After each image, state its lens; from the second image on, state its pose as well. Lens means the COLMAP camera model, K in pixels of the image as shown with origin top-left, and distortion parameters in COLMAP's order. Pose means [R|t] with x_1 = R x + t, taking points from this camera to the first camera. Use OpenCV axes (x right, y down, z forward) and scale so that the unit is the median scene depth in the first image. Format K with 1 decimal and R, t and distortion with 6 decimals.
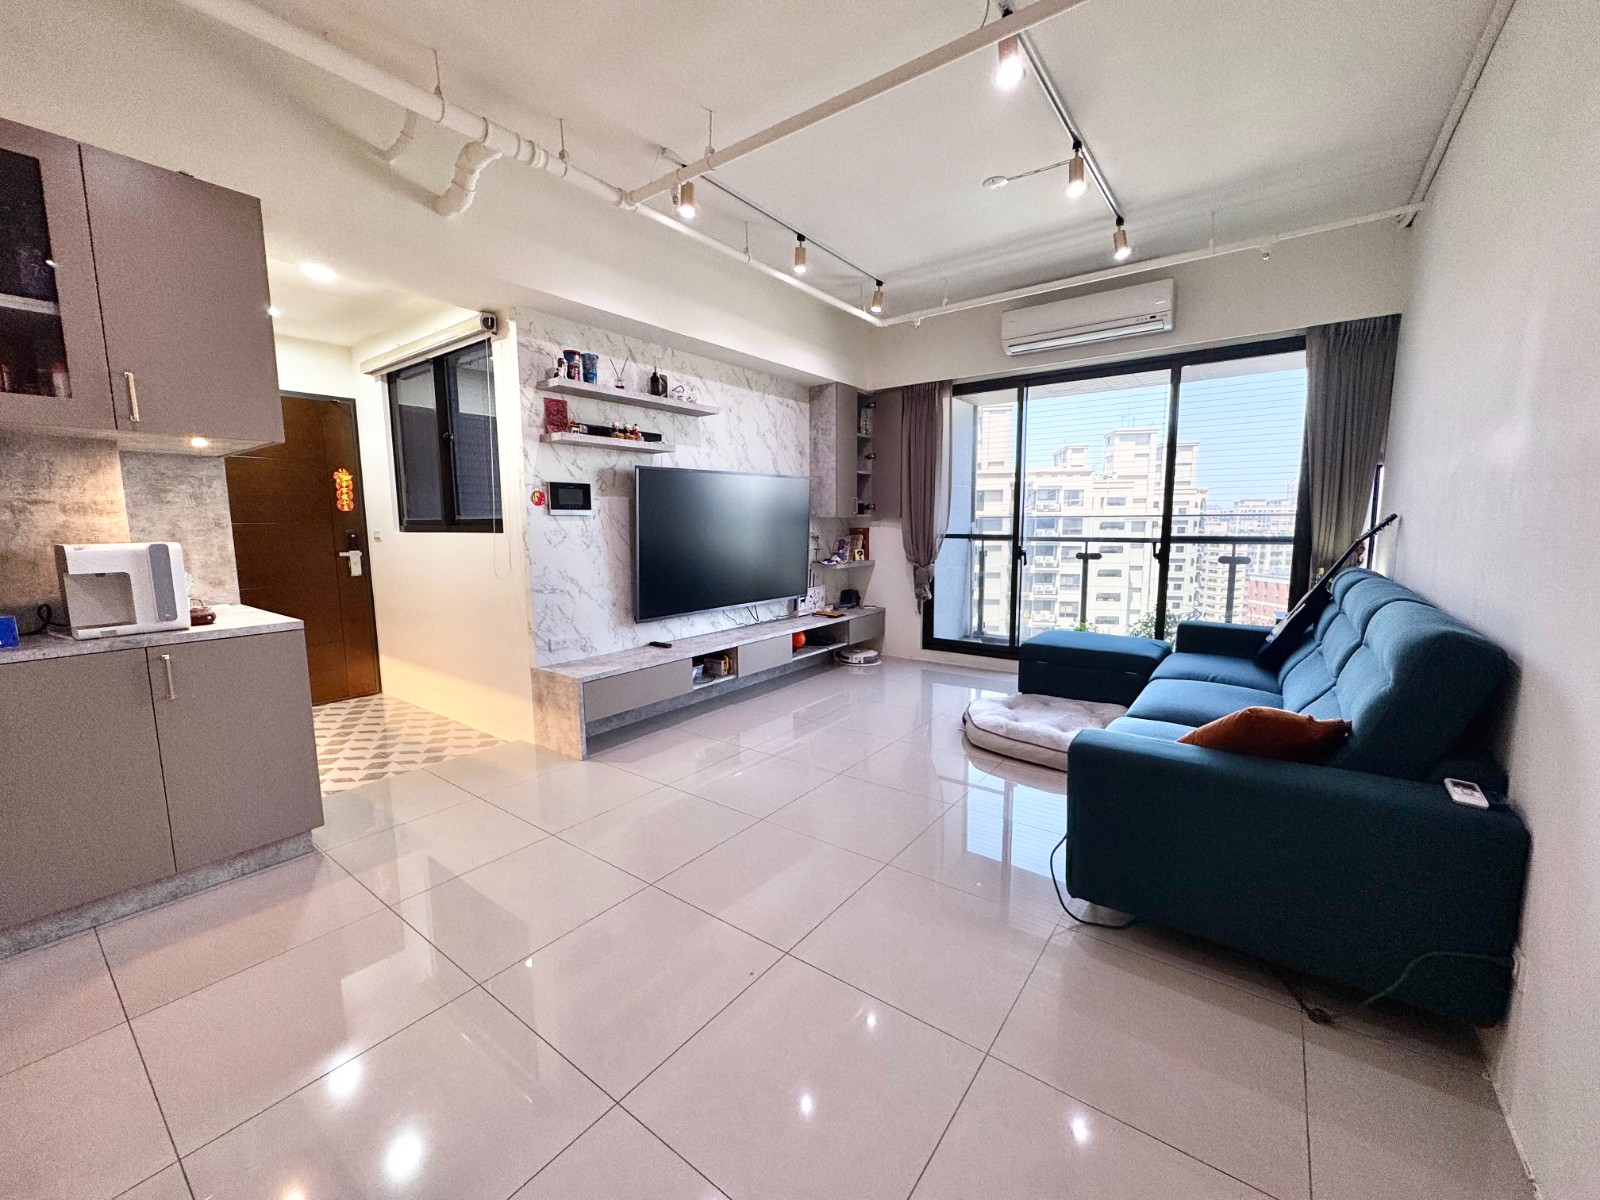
lens RADIAL K [[641.7, 0, 797.7], [0, 641.7, 597.3], [0, 0, 1]] dist [0.000006, 0.000034]
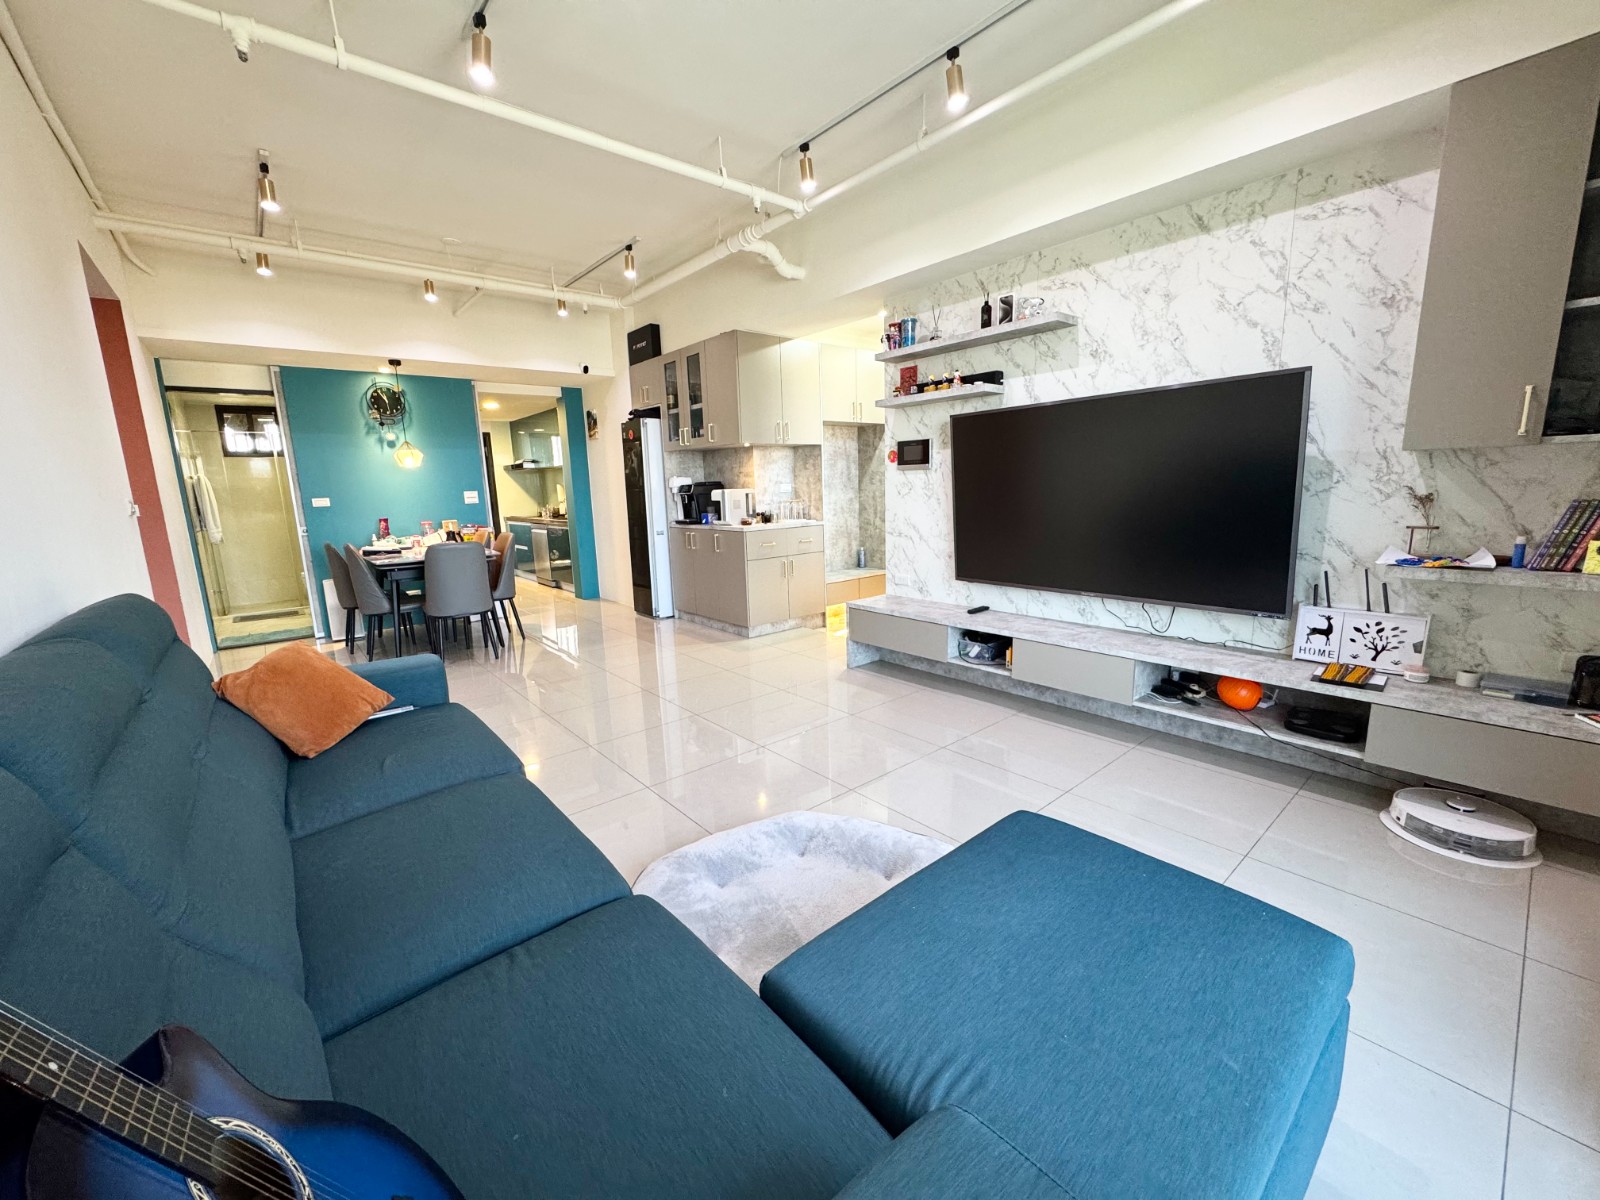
lens RADIAL K [[641.7, 0, 799.5], [0, 641.7, 597.2], [0, 0, 1]] dist [0.000006, 0.000034]
pose [[-0.223875, 0.191882, -0.955542, 0.778633], [-0.078294, 0.973718, 0.213875, -0.130264], [0.971468, 0.122695, -0.202968, 1.023143]]
